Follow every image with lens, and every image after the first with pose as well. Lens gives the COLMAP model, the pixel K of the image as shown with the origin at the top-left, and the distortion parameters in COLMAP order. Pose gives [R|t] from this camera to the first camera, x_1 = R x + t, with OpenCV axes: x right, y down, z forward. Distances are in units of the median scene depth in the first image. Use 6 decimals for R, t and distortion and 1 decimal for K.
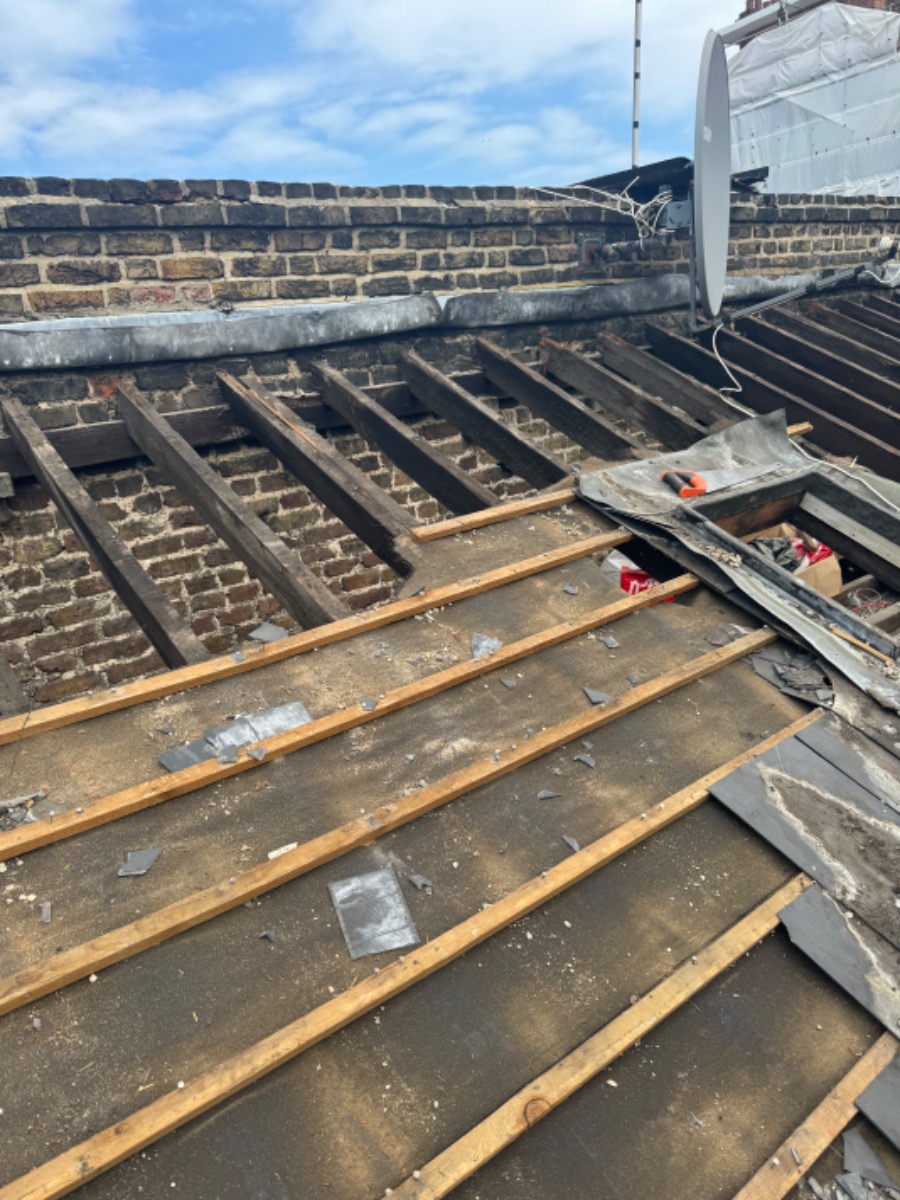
lens RADIAL K [[854.2, 0, 443.6], [0, 854.2, 604.1], [0, 0, 1]] dist [0.189115, -0.358764]
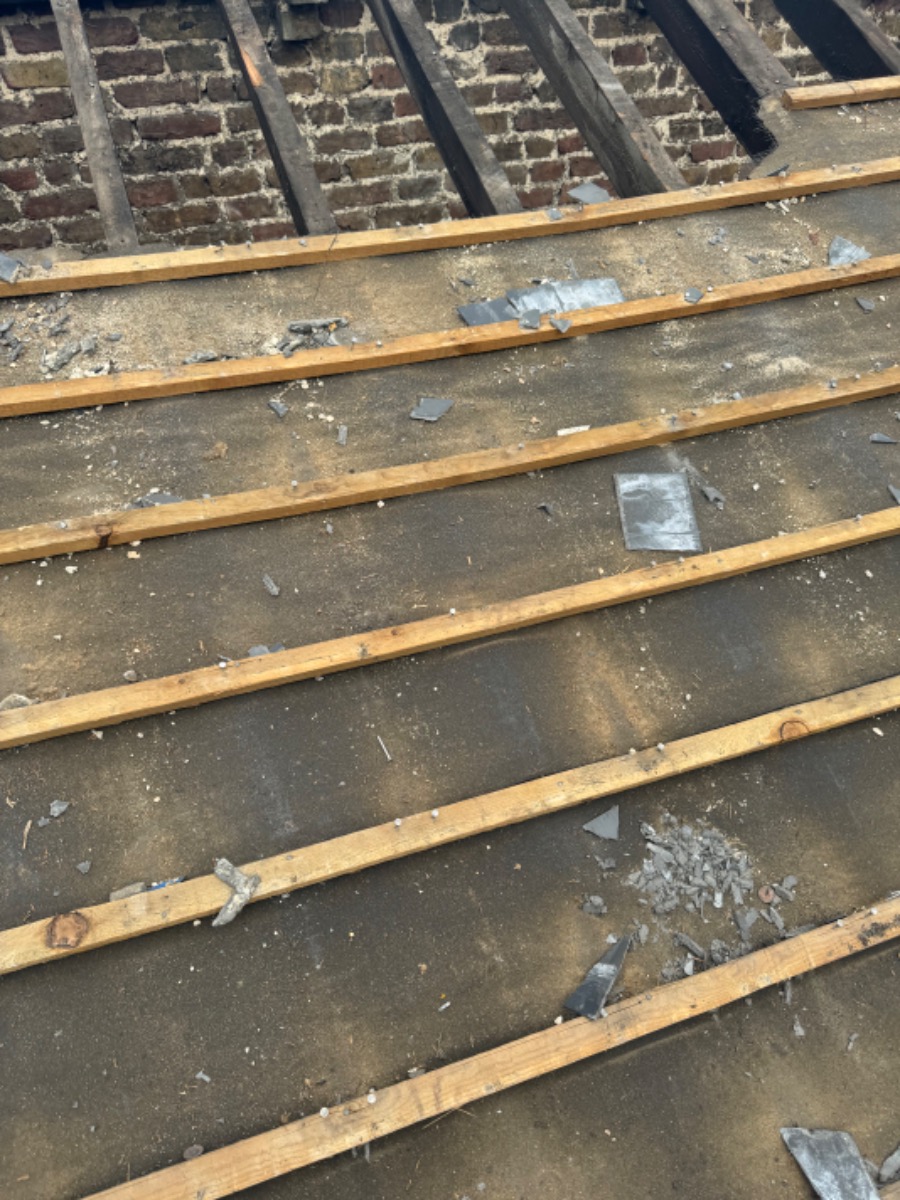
lens RADIAL K [[856.8, 0, 450.0], [0, 856.8, 600.0], [0, 0, 1]] dist [0.115615, -0.149734]
pose [[0.946852, 0.245042, -0.208388, -0.050882], [-0.149791, 0.909190, 0.388505, 0.076438], [0.284664, -0.336642, 0.897574, 0.046340]]
